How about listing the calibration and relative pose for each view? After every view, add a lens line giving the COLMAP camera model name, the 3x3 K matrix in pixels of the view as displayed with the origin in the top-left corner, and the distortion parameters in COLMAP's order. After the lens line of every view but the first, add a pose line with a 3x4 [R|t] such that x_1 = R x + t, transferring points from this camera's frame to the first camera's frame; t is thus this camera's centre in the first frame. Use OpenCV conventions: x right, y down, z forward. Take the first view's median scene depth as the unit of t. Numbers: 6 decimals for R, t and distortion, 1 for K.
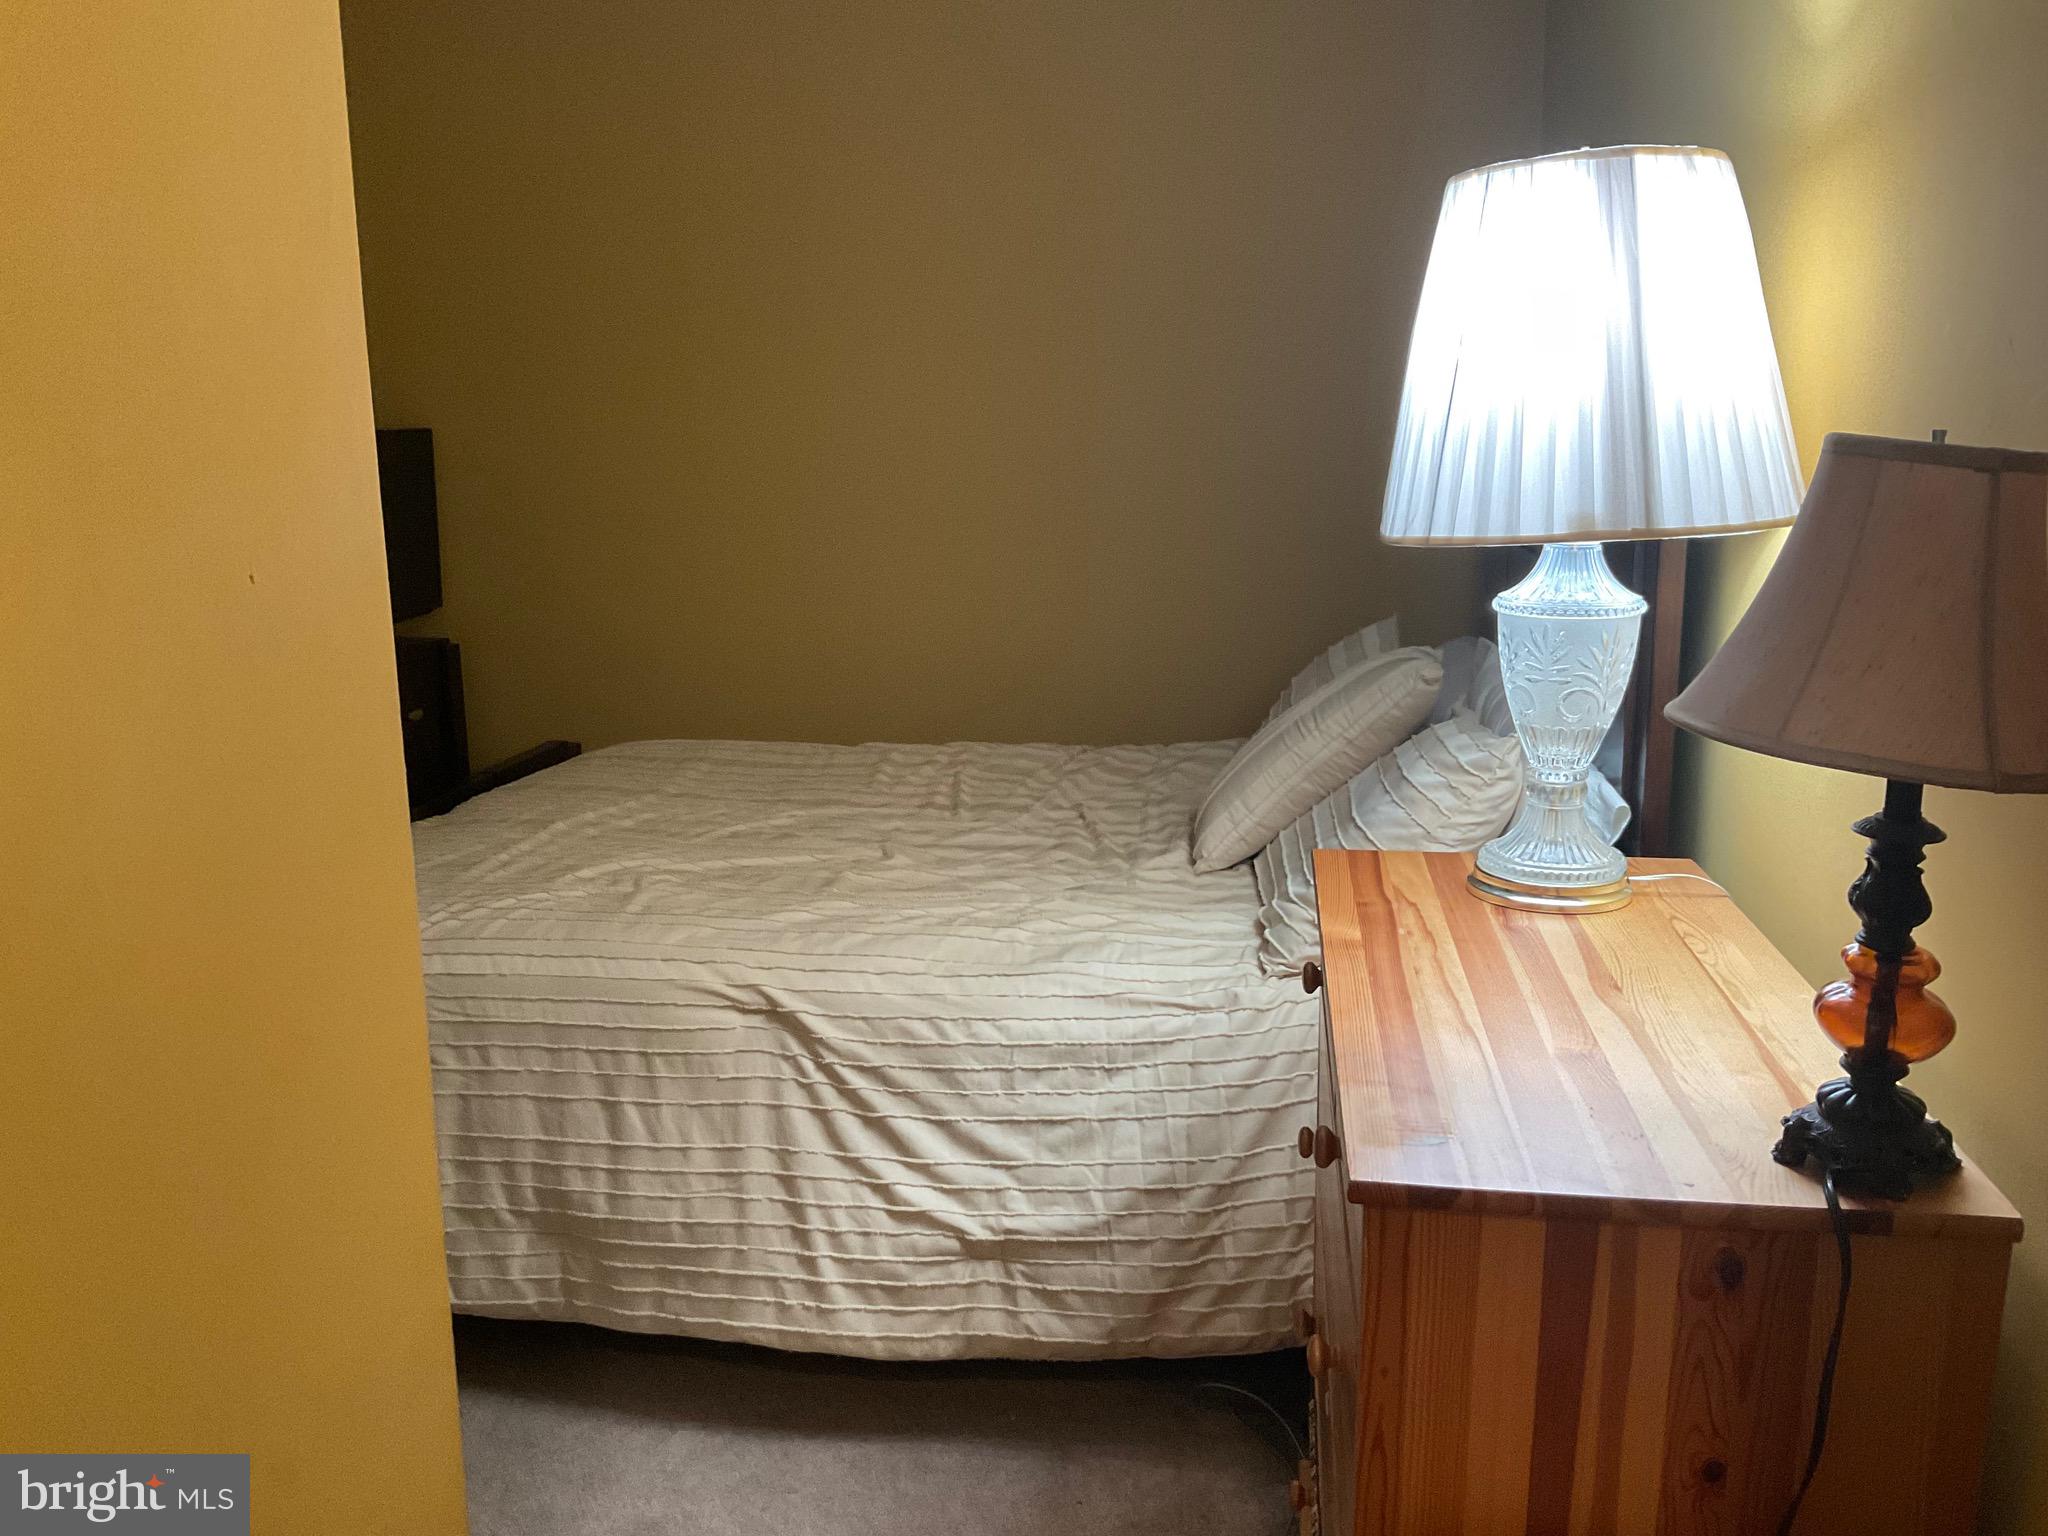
lens RADIAL K [[1711.8, 0, 1025.8], [0, 1711.8, 757.1], [0, 0, 1]] dist [0.110338, -0.225789]
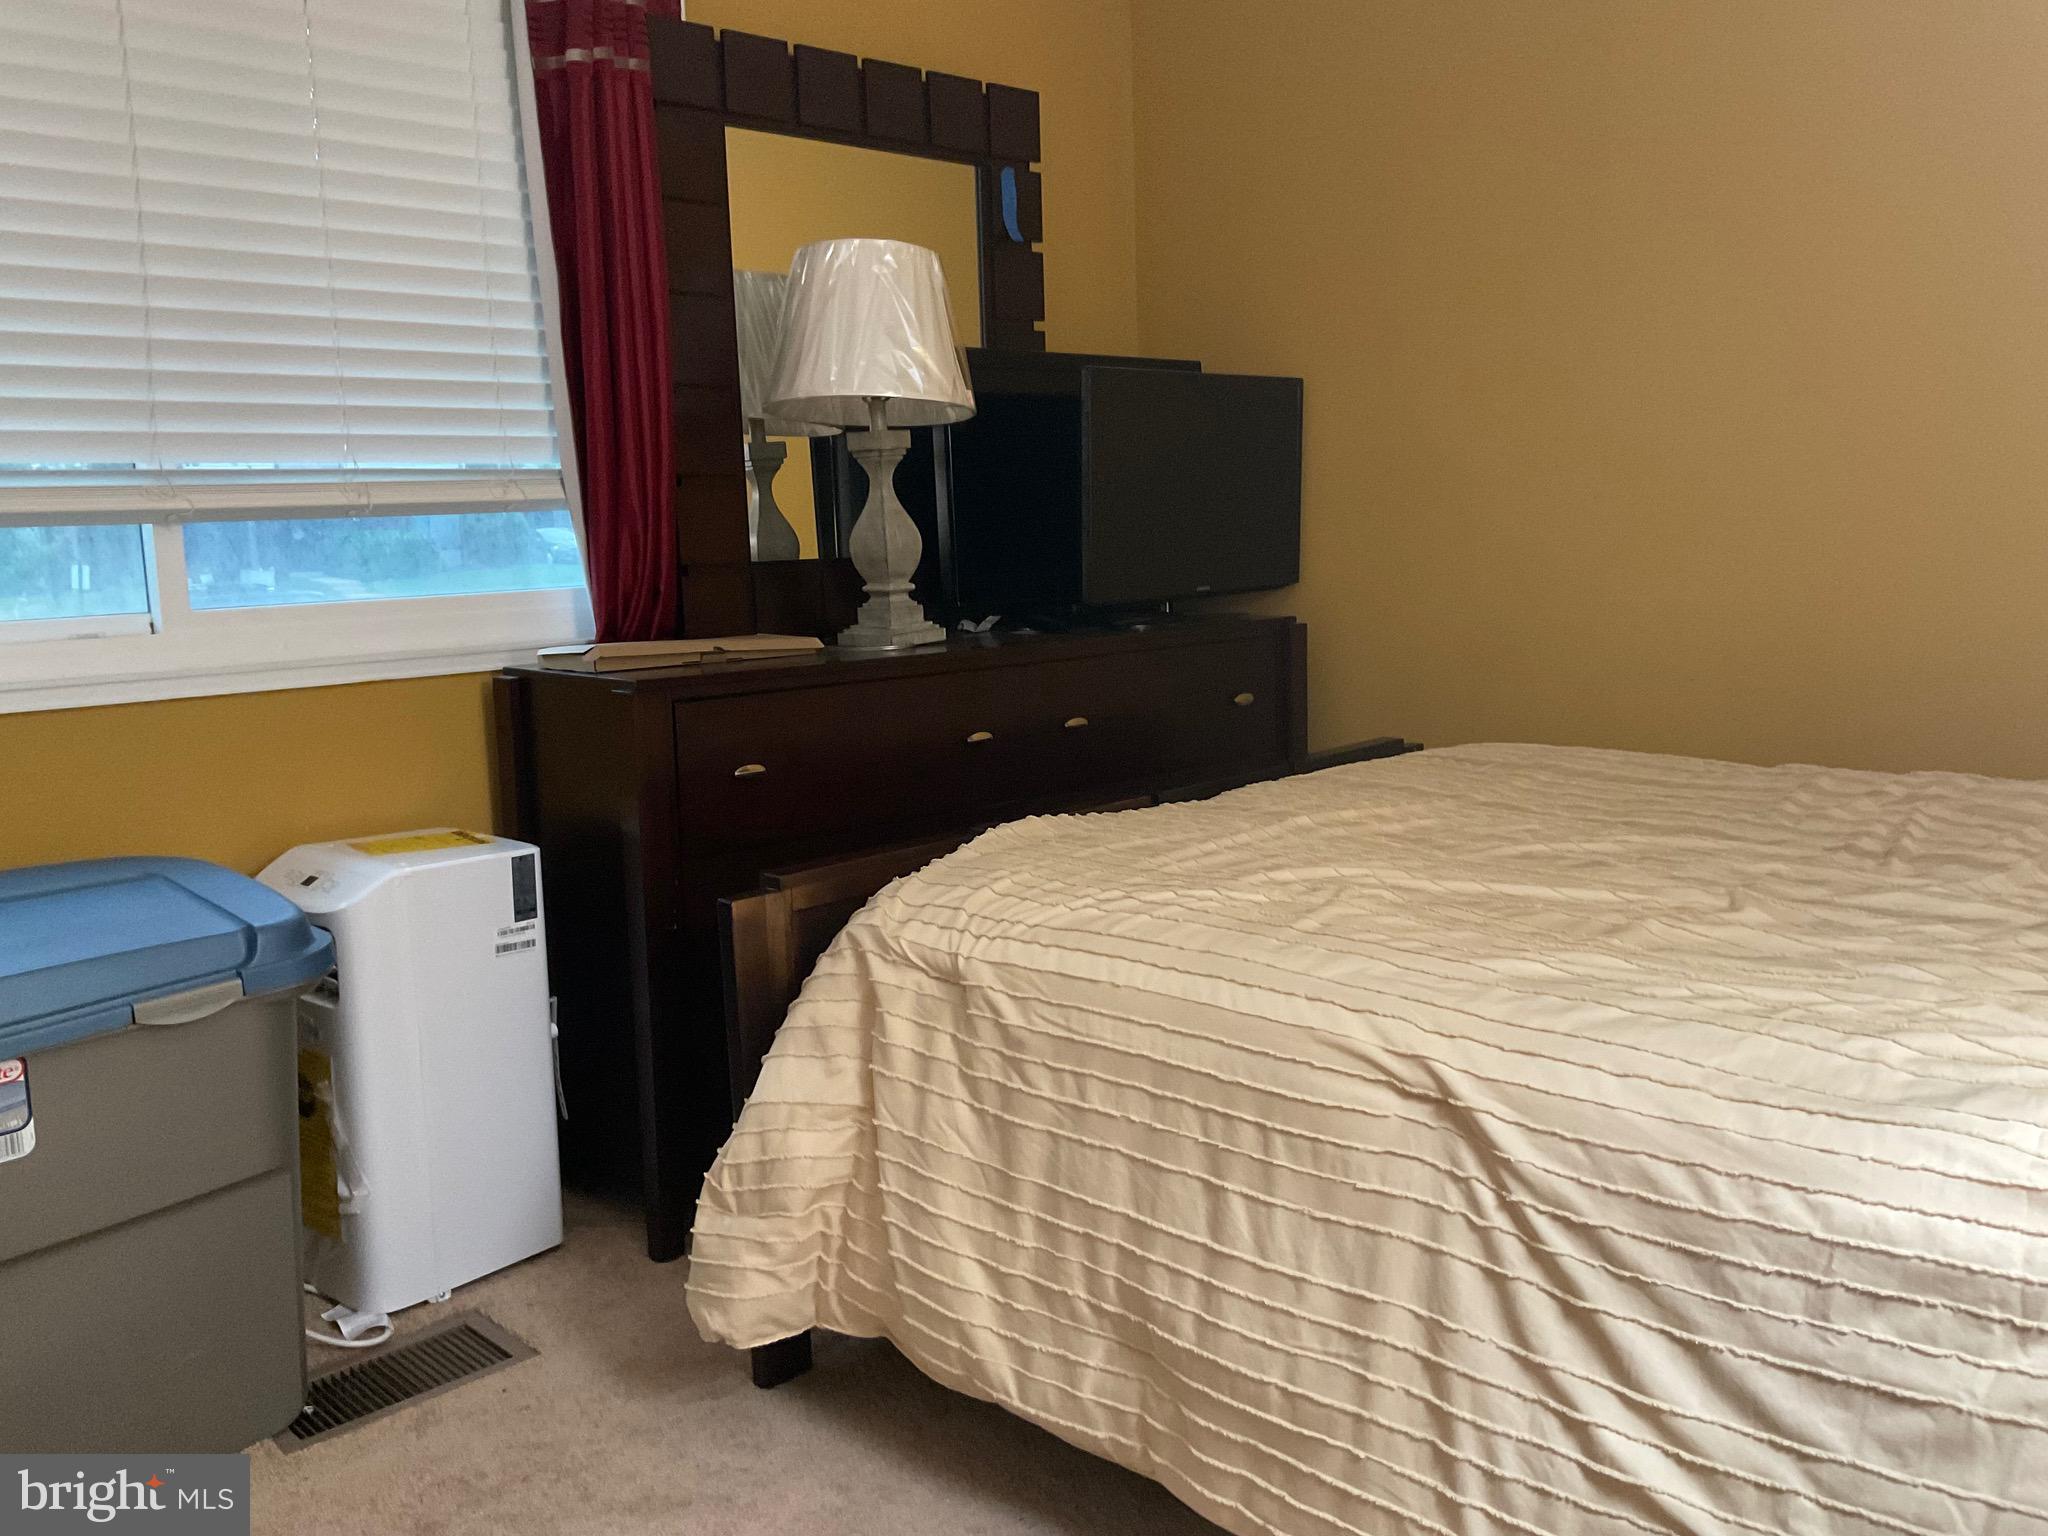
lens RADIAL K [[1711.8, 0, 1016.1], [0, 1711.8, 764.9], [0, 0, 1]] dist [0.110338, -0.225789]
pose [[0.819938, 0.073482, -0.567717, 0.079926], [-0.092414, 0.995710, -0.004591, 0.038581], [0.564944, 0.056230, 0.823211, 0.360748]]
